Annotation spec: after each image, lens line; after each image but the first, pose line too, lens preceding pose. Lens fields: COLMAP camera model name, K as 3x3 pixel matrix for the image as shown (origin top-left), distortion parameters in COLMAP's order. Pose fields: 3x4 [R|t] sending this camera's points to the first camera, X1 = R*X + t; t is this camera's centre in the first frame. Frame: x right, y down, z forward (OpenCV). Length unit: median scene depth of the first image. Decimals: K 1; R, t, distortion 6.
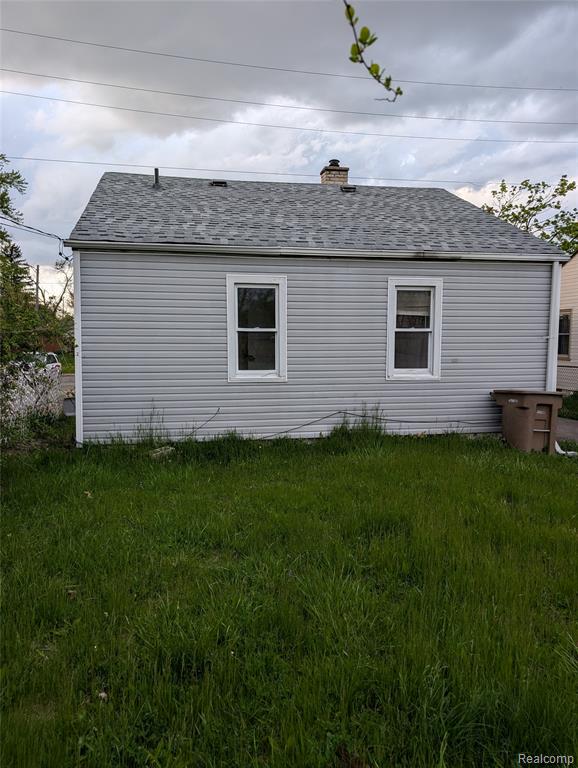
lens RADIAL K [[548.3, 0, 296.1], [0, 548.3, 401.8], [0, 0, 1]] dist [0.005766, -0.005602]
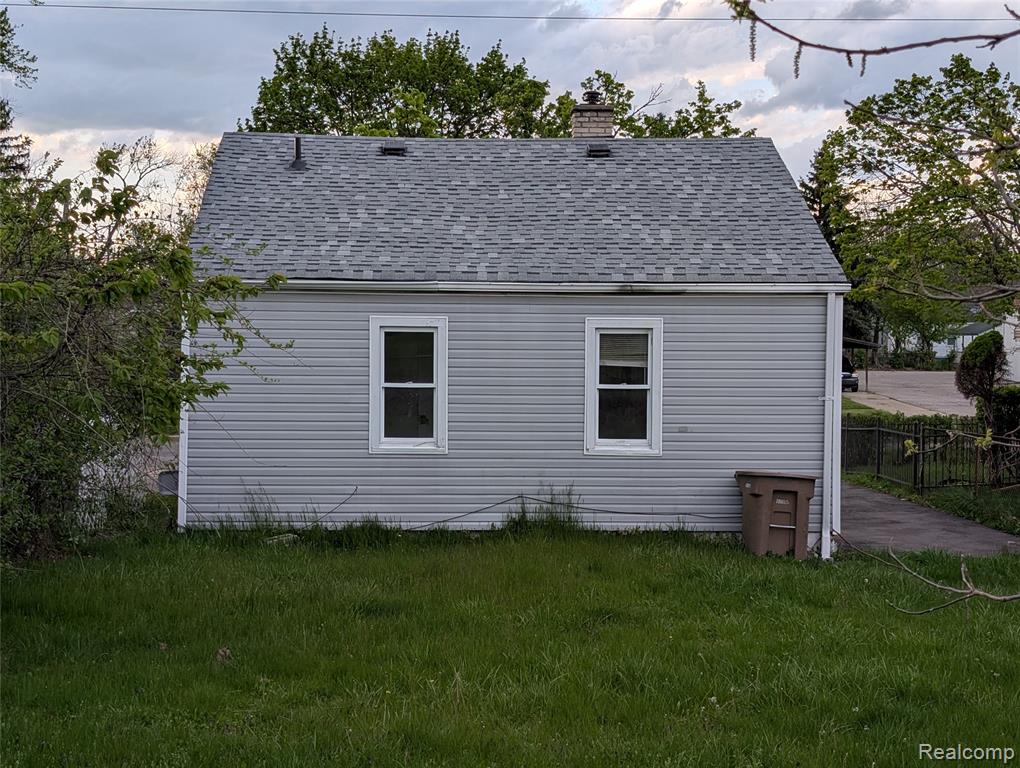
lens RADIAL K [[1630.3, 0, 513.1], [0, 1630.3, 390.2], [0, 0, 1]] dist [0.023921, 0.000000]
pose [[0.989741, 0.012504, -0.142328, 0.385280], [-0.023960, 0.996582, -0.079057, 0.050281], [0.140853, 0.081656, 0.986657, -1.190678]]
